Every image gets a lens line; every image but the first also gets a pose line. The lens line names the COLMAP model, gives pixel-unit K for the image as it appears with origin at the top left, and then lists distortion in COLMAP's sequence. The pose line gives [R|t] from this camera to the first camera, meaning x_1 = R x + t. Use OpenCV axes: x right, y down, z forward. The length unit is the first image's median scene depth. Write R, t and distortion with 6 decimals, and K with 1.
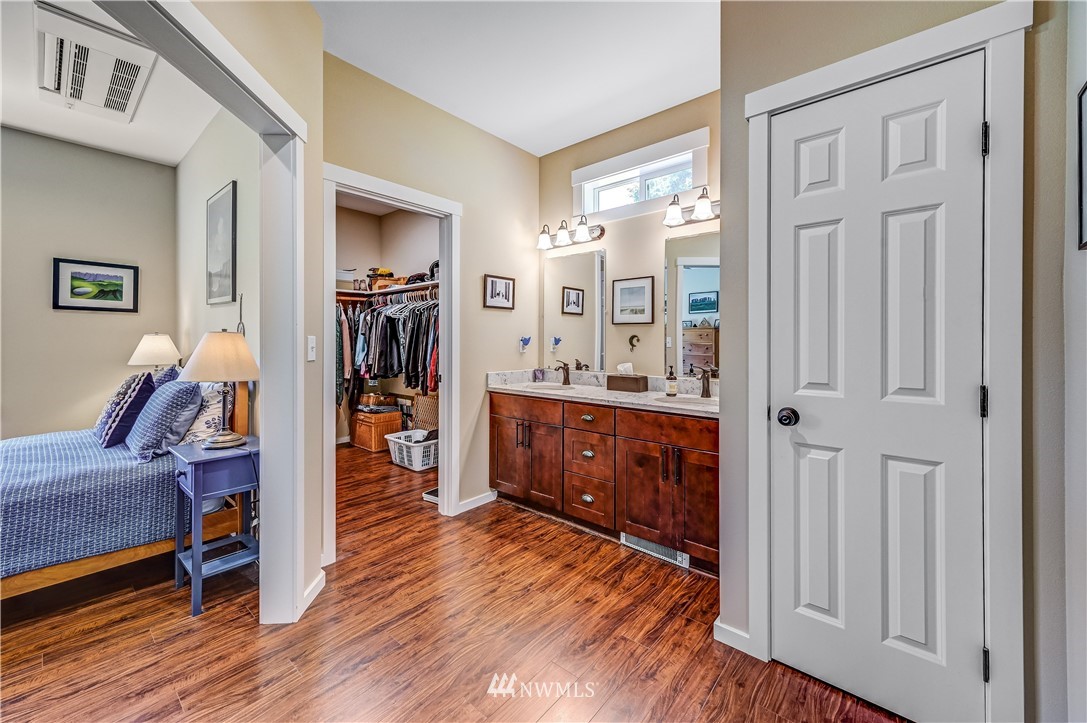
lens RADIAL K [[424.9, 0, 544.3], [0, 424.9, 349.7], [0, 0, 1]] dist [0.007311, 0.001780]
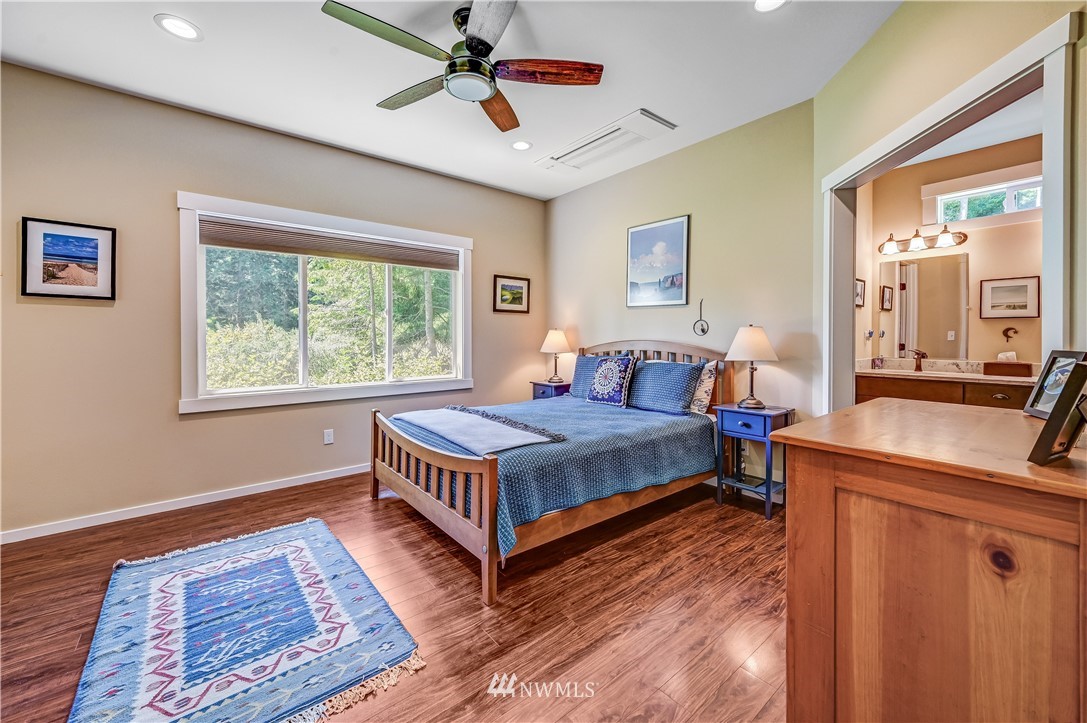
lens RADIAL K [[424.9, 0, 543.6], [0, 424.9, 353.8], [0, 0, 1]] dist [0.007311, 0.001780]
pose [[0.986818, 0.004040, -0.161786, -0.769771], [-0.001220, 0.999846, 0.017528, 0.015568], [0.161832, -0.017100, 0.986670, -0.318120]]
